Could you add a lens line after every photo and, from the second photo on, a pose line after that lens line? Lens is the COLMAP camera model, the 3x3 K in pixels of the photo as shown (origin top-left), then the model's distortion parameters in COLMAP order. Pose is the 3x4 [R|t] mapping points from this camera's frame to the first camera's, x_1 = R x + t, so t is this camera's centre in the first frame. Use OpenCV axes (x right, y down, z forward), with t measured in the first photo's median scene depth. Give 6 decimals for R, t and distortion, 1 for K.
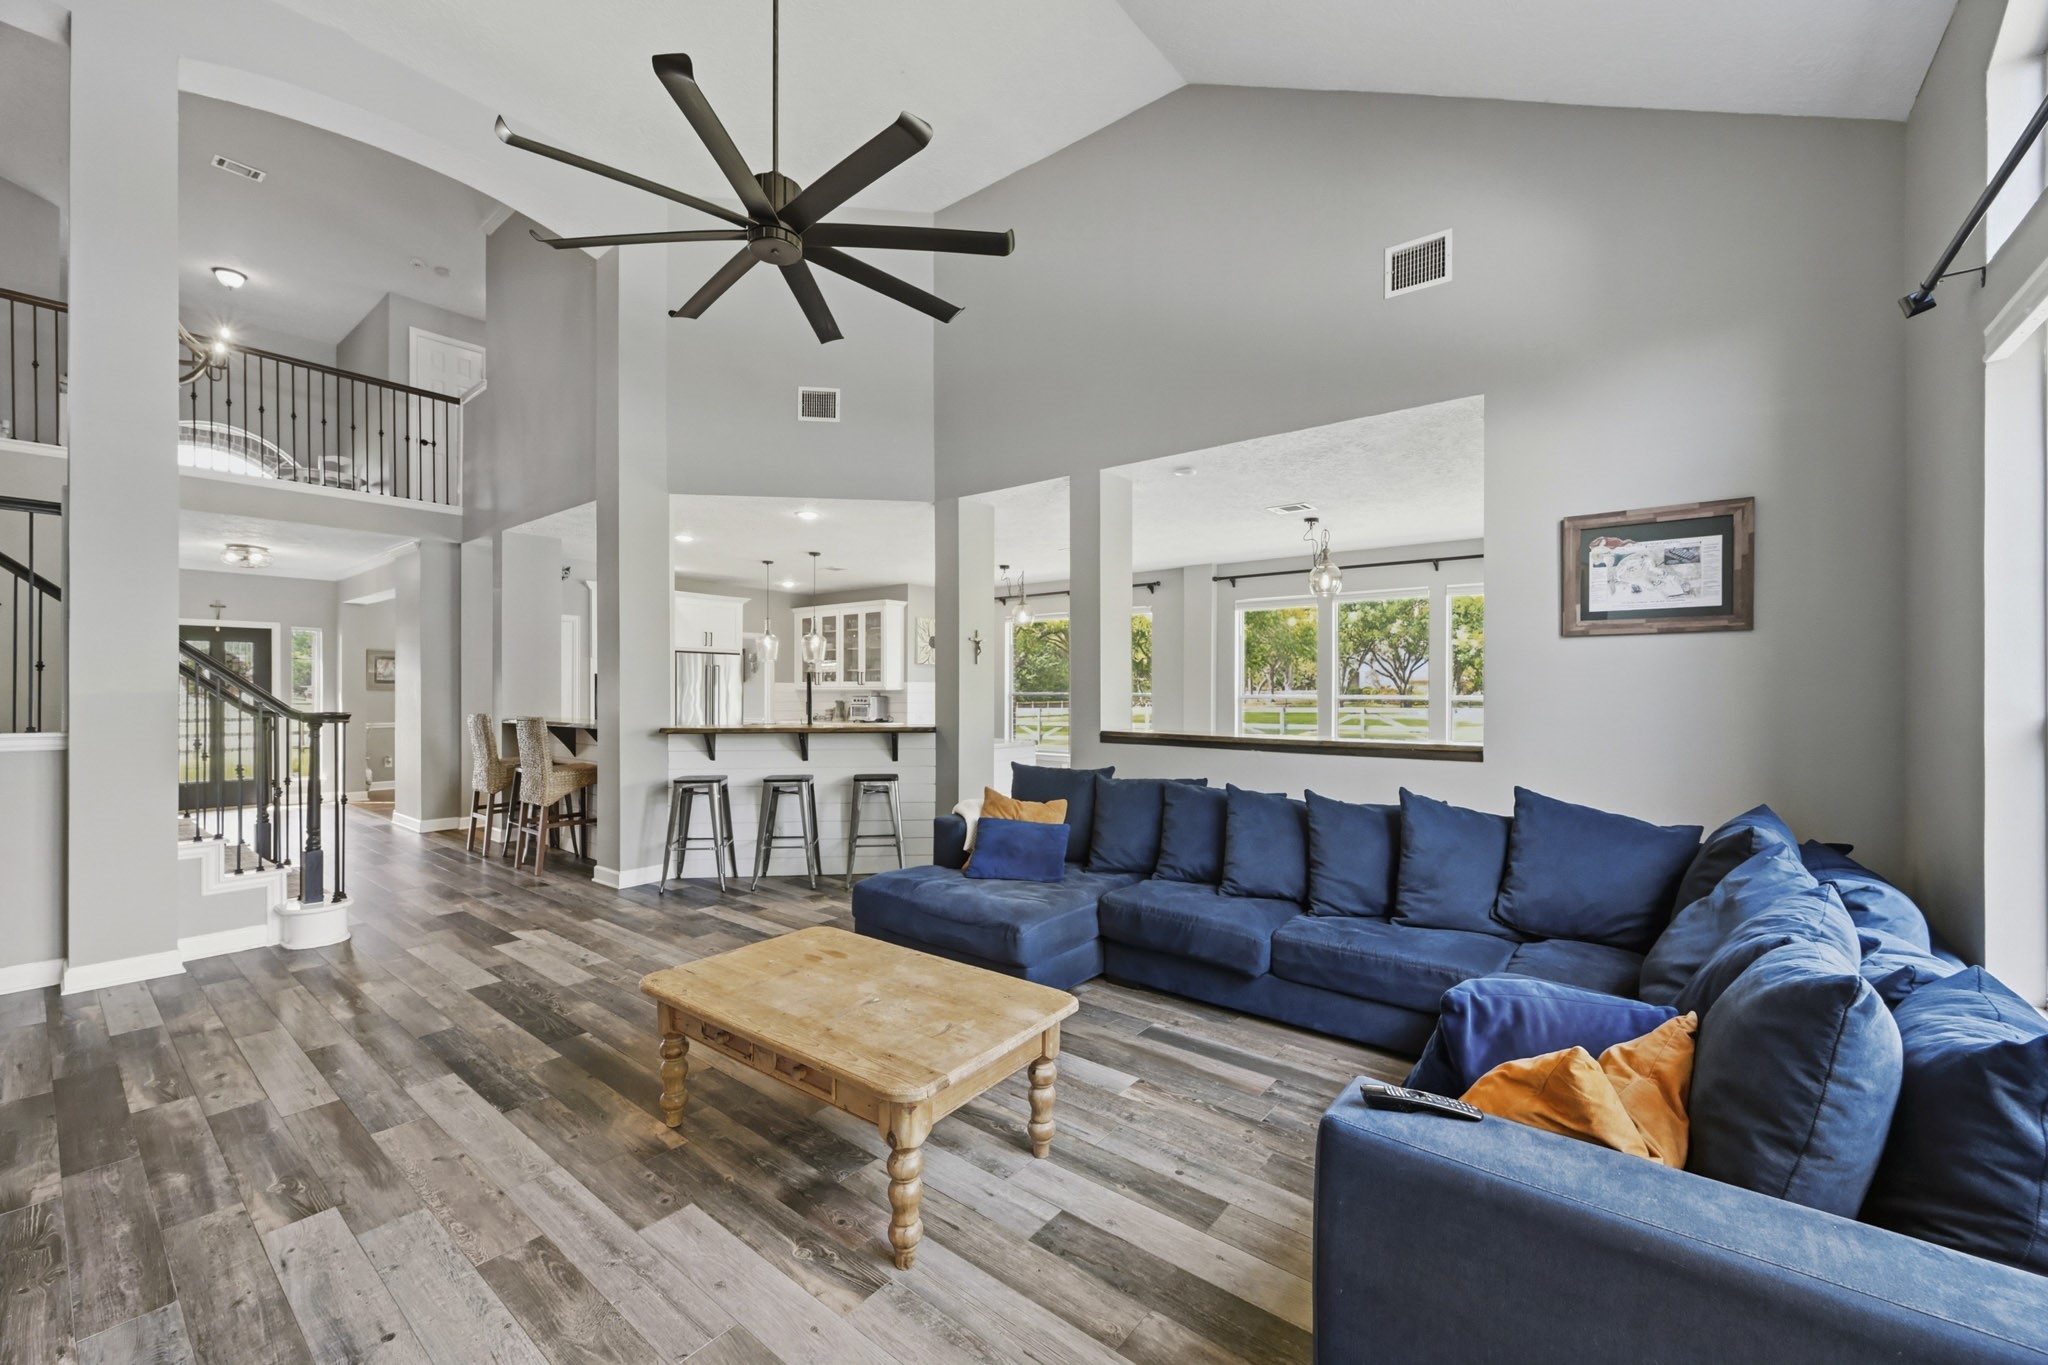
lens RADIAL K [[812.4, 0, 1022.7], [0, 812.4, 687.3], [0, 0, 1]] dist [-0.001264, 0.001135]
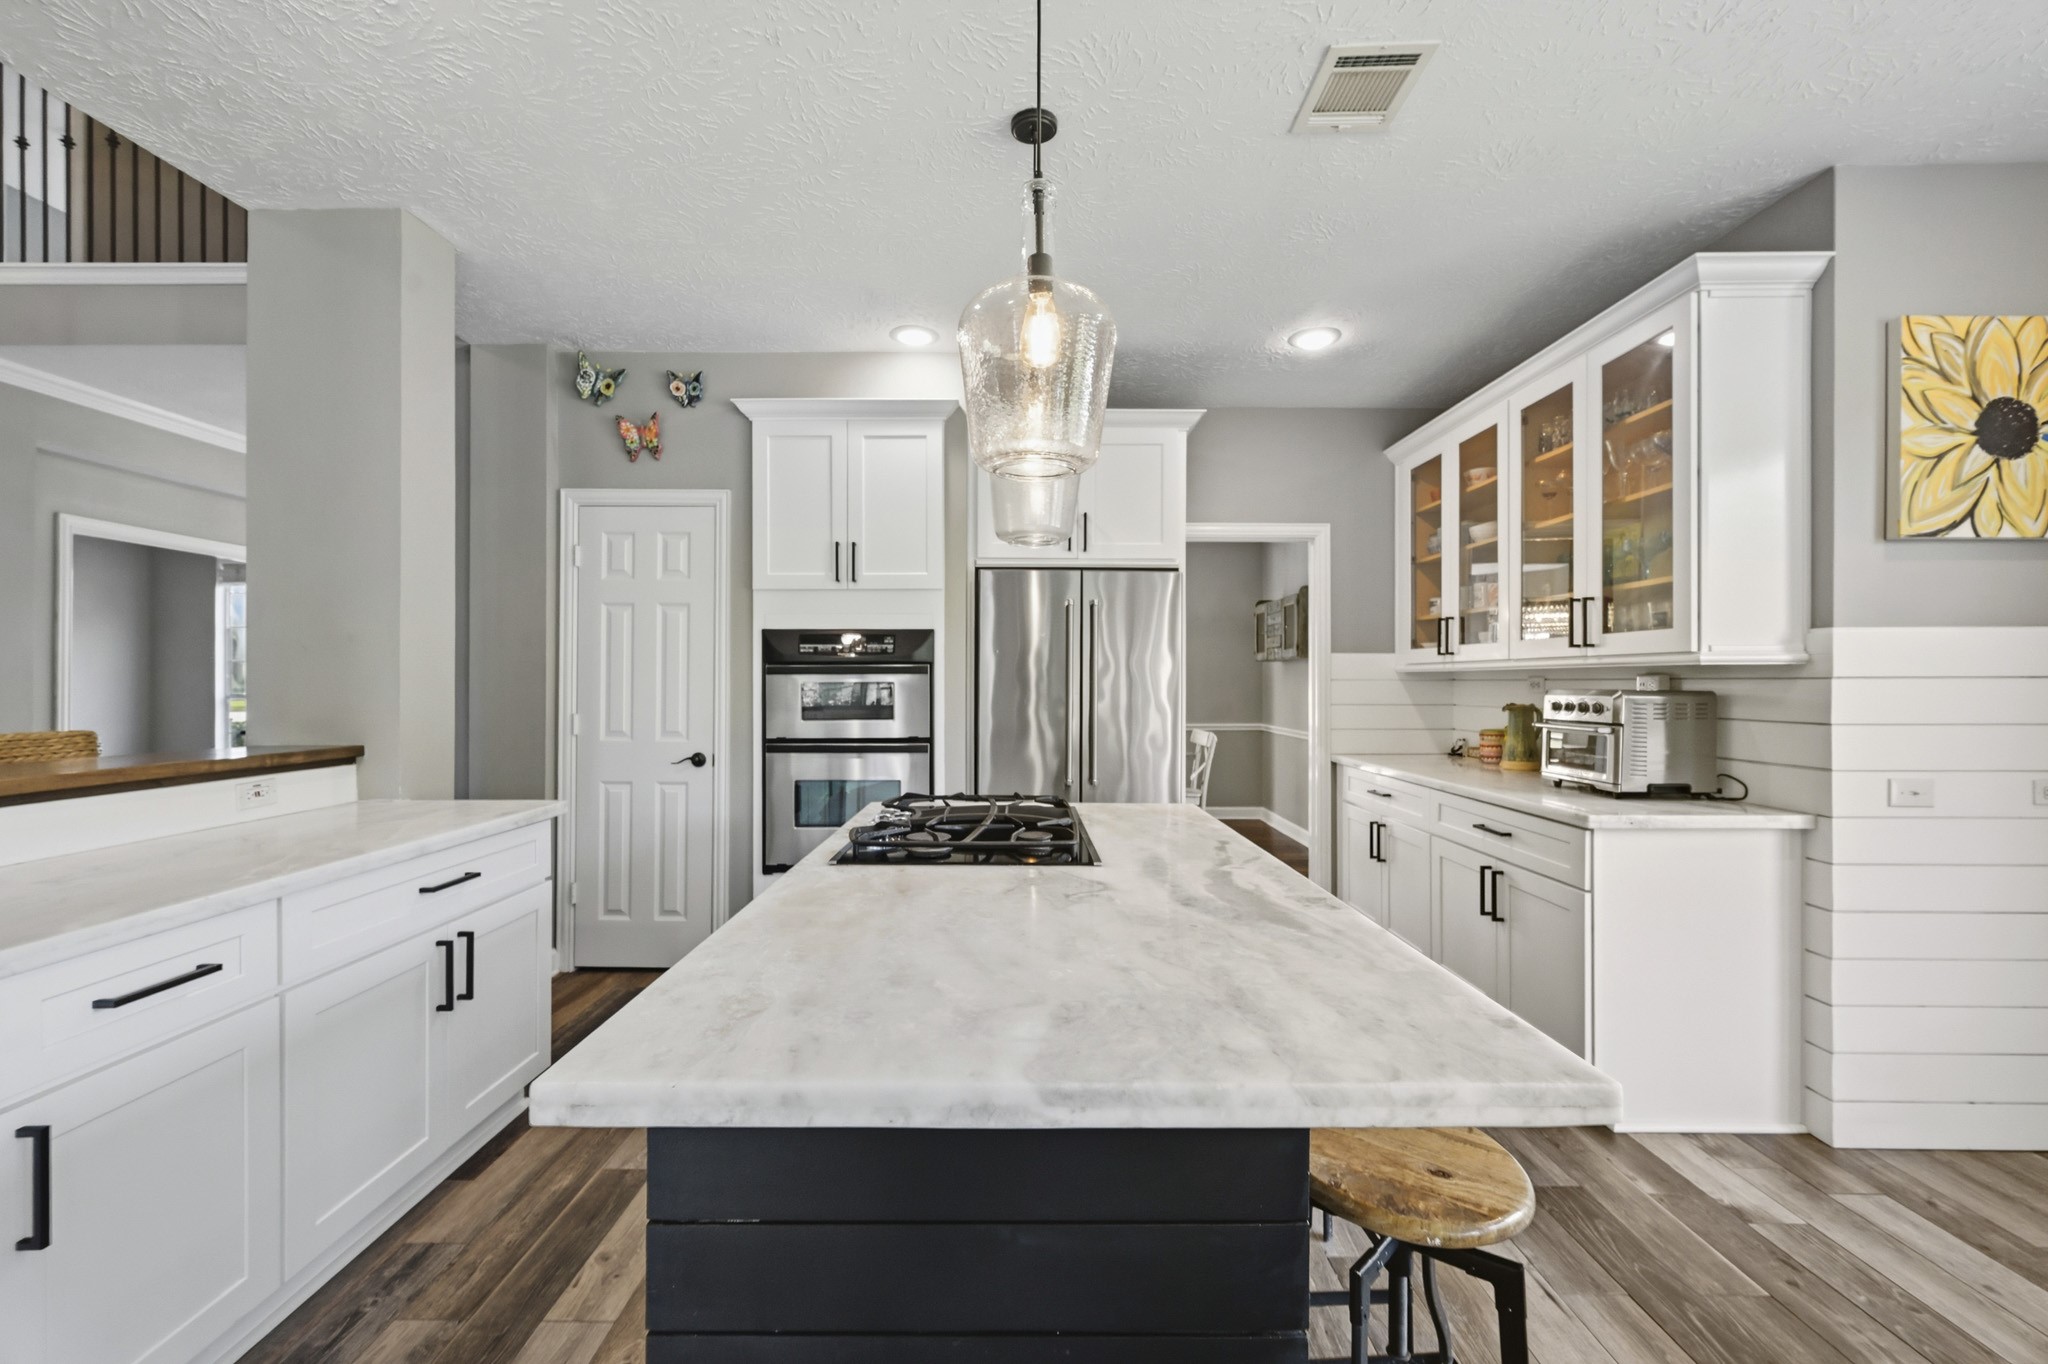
lens RADIAL K [[812.4, 0, 1020.8], [0, 812.4, 676.6], [0, 0, 1]] dist [-0.001264, 0.001135]
pose [[0.620187, -0.004619, -0.784440, -0.195944], [0.001167, 0.999987, -0.004965, 0.014150], [0.784453, 0.002164, 0.620185, 1.285584]]
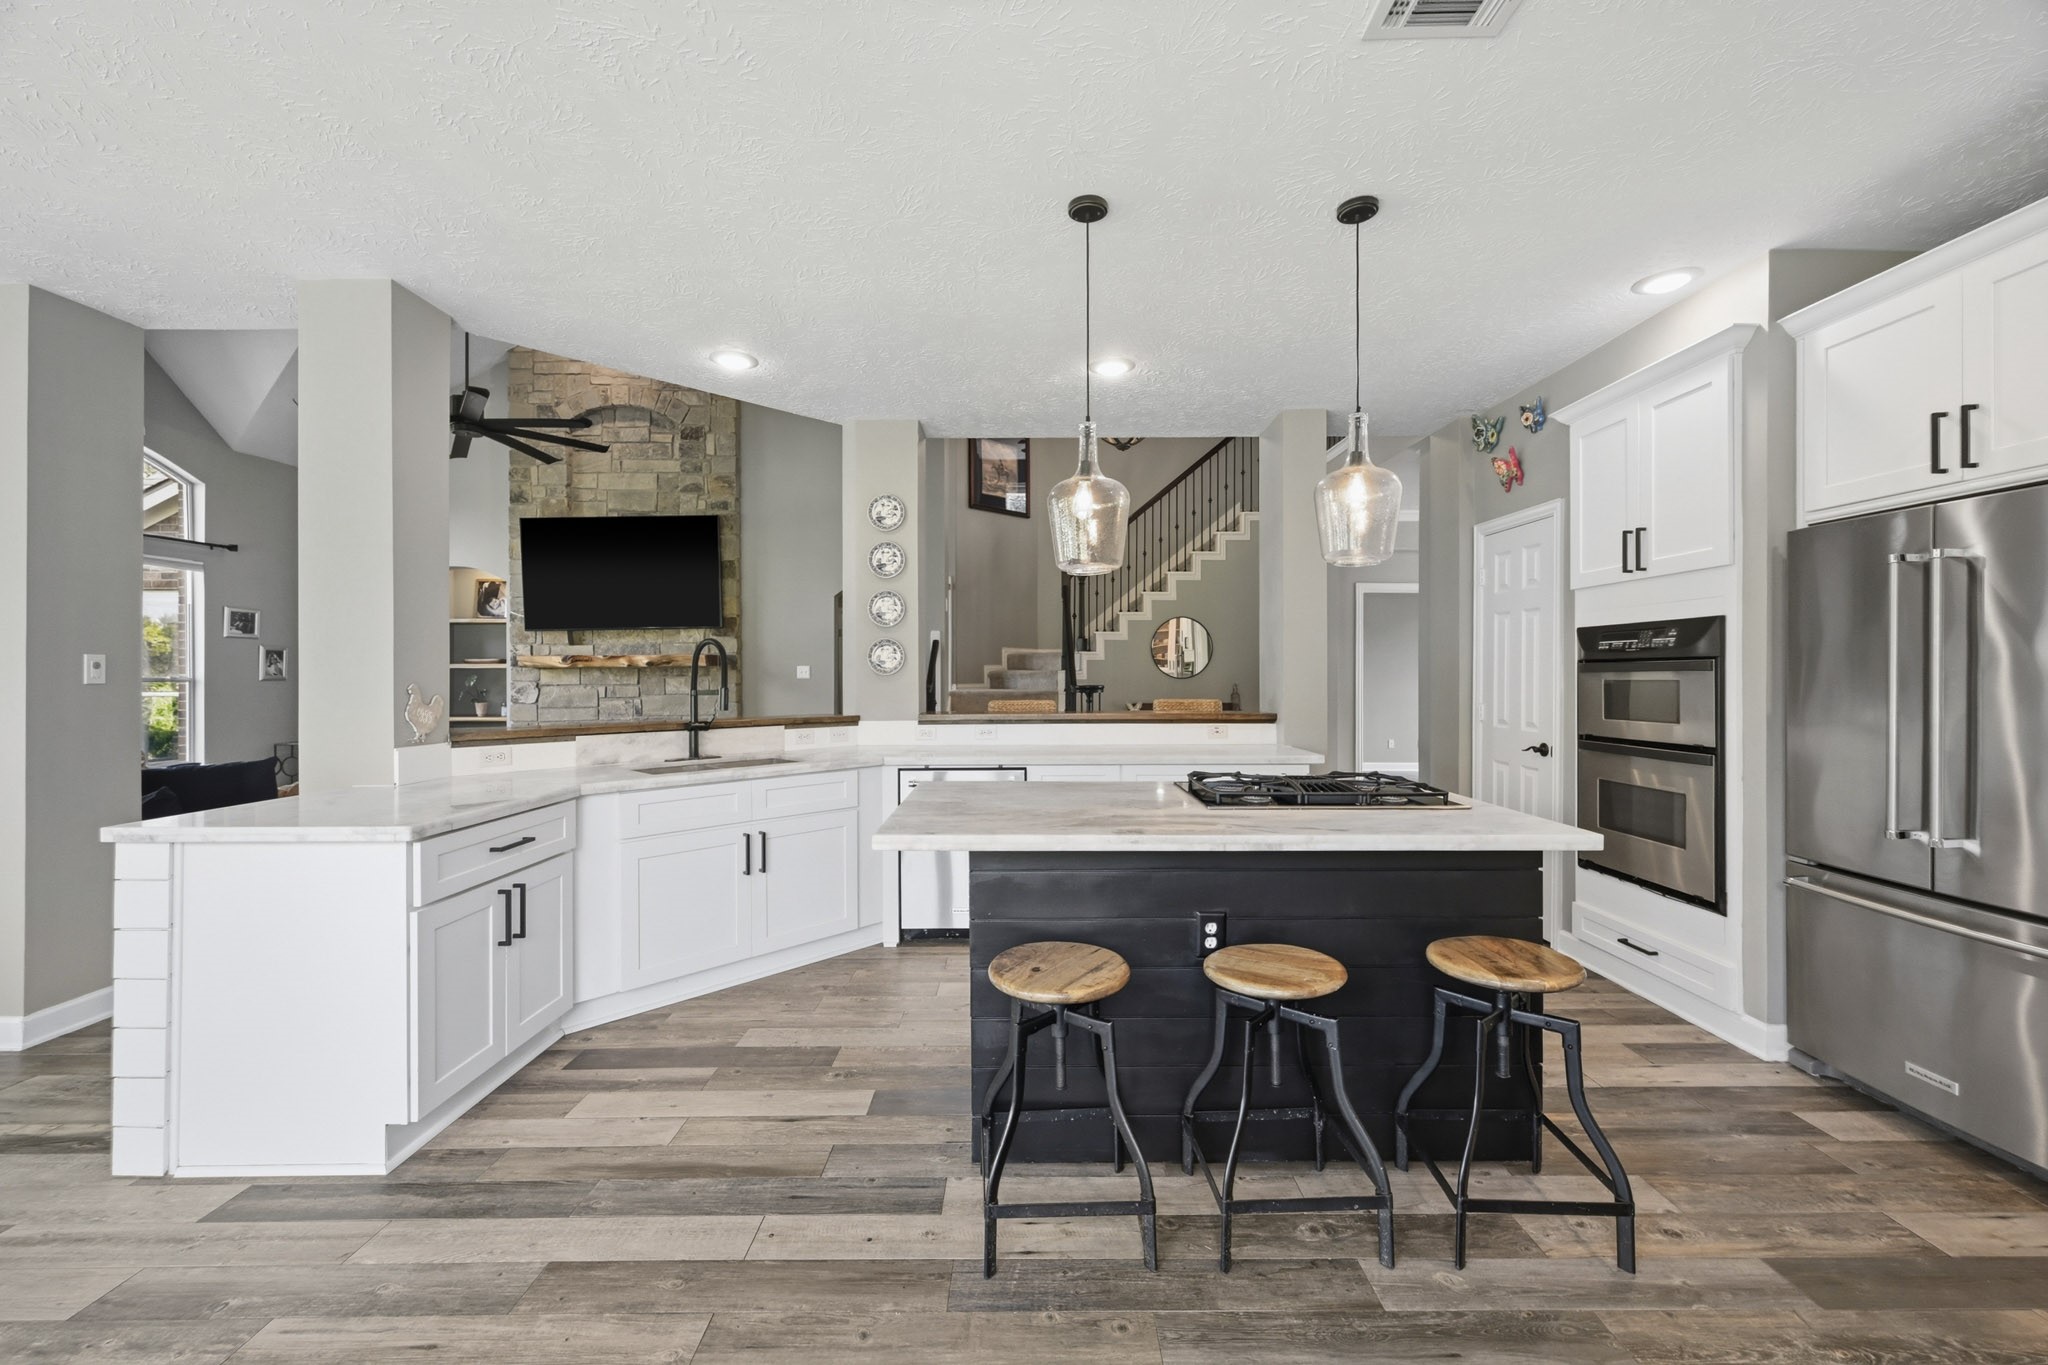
lens RADIAL K [[812.4, 0, 1028.2], [0, 812.4, 677.0], [0, 0, 1]] dist [-0.001264, 0.001135]
pose [[-0.776298, 0.004443, -0.630351, -0.071092], [0.003937, 0.999990, 0.002200, 0.010231], [0.630354, -0.000774, -0.776307, 1.730288]]
